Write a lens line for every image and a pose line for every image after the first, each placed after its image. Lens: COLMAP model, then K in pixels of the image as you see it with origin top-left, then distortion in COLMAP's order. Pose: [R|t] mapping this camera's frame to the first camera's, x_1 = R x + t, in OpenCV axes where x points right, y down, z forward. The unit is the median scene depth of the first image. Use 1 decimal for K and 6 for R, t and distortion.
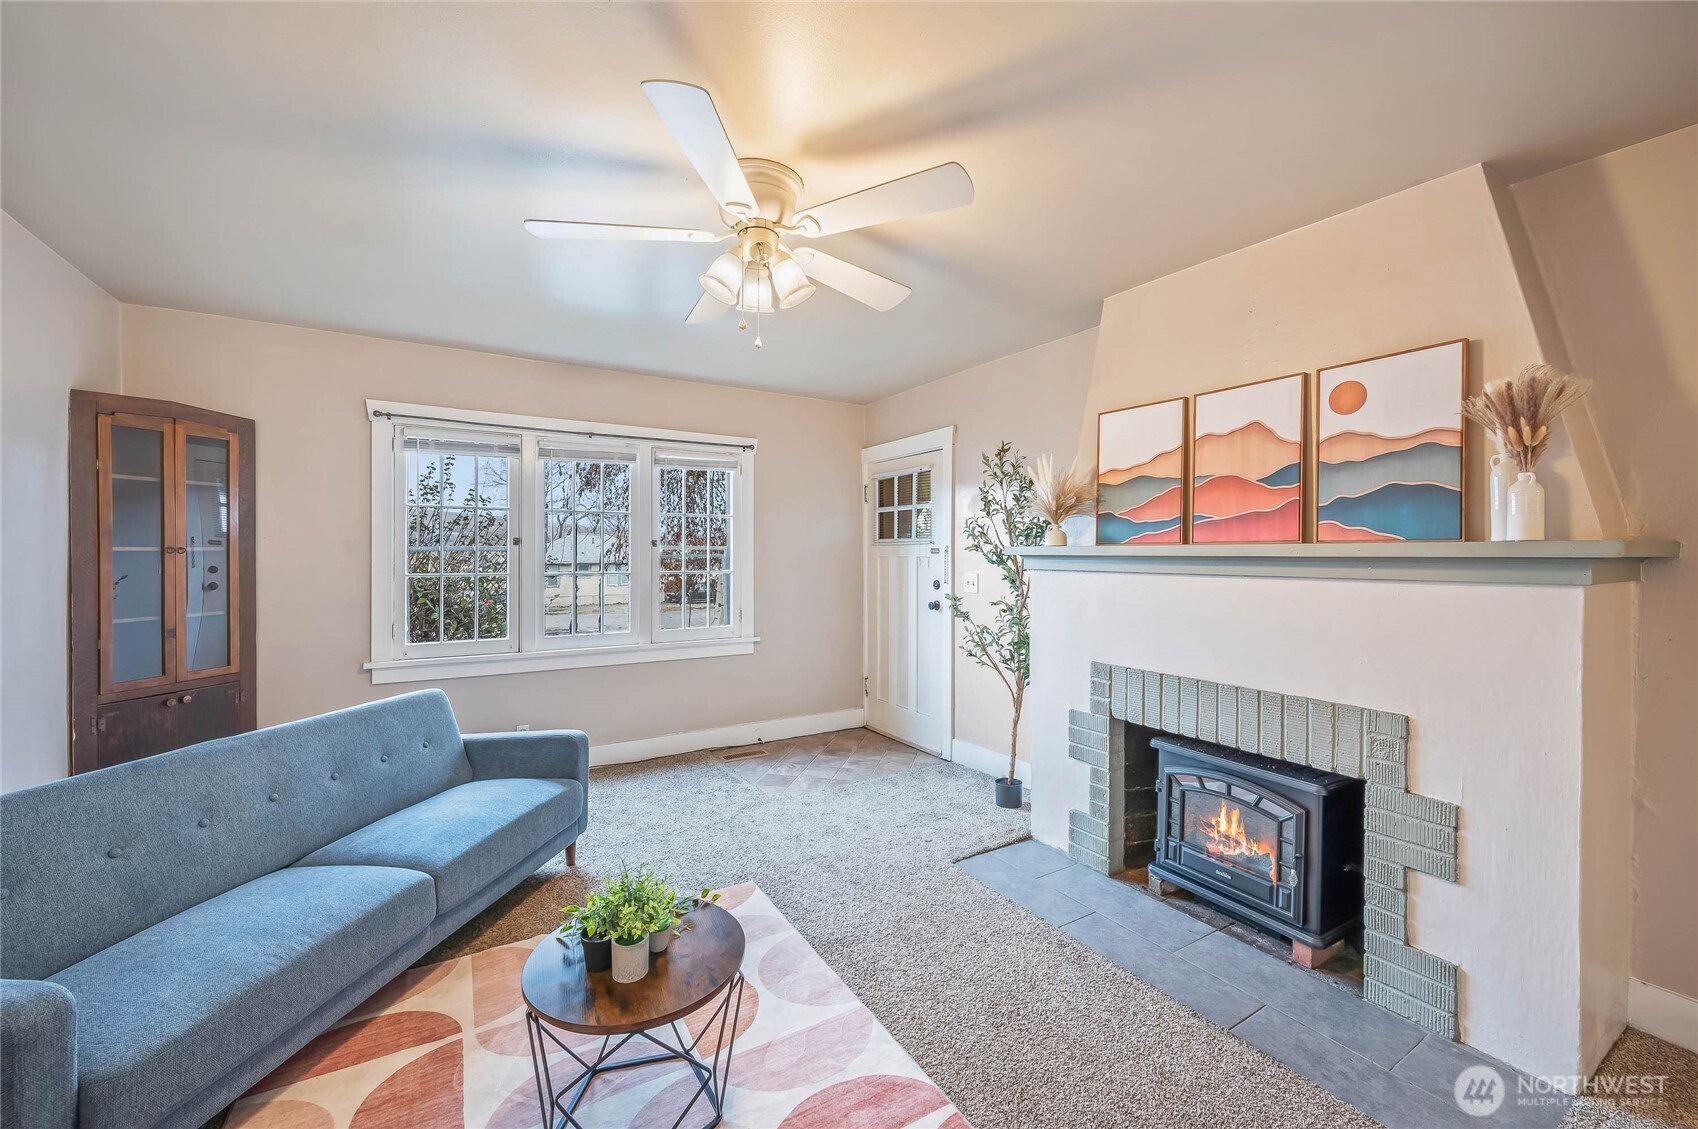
lens RADIAL K [[672.0, 0, 849.0], [0, 672.0, 556.9], [0, 0, 1]] dist [0.002474, -0.000825]
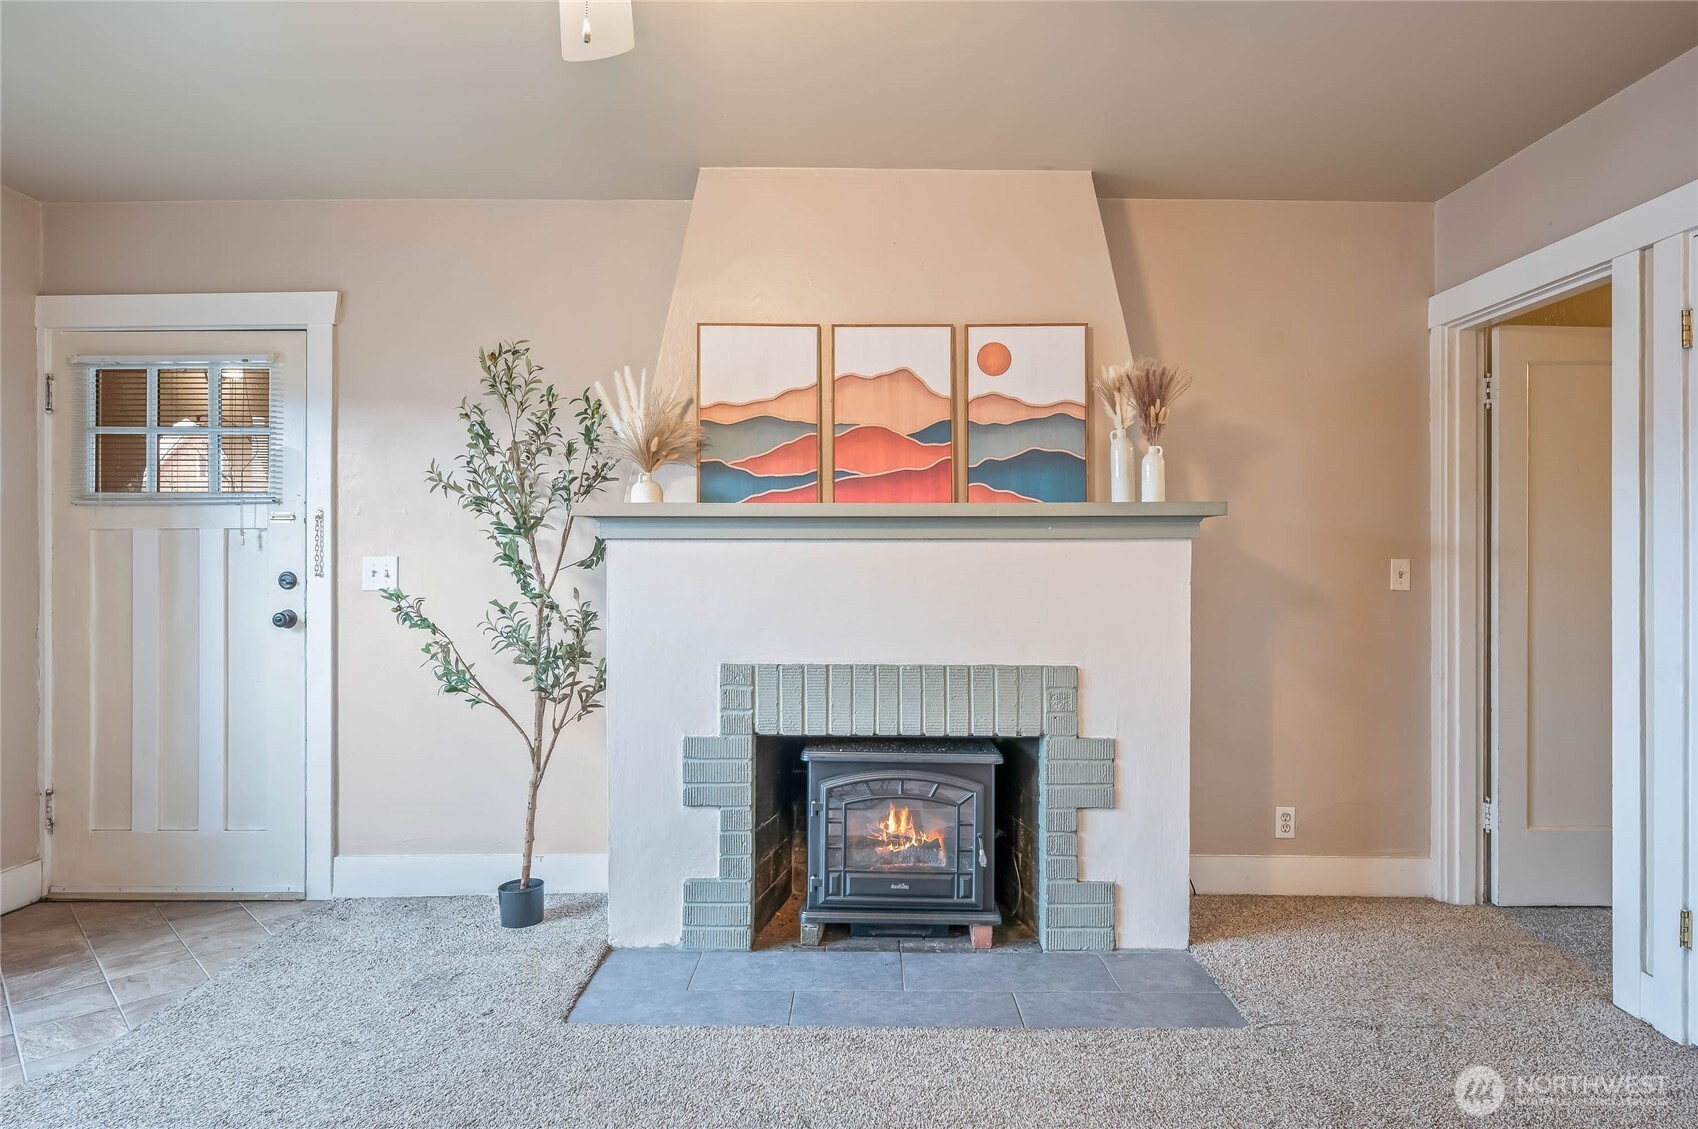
lens RADIAL K [[966.7, 0, 847.3], [0, 966.7, 562.8], [0, 0, 1]] dist [0.006569, -0.003283]
pose [[0.536824, -0.001993, 0.843692, -0.468226], [0.006096, 0.999980, -0.001516, 0.051651], [-0.843672, 0.005957, 0.536826, 0.344935]]
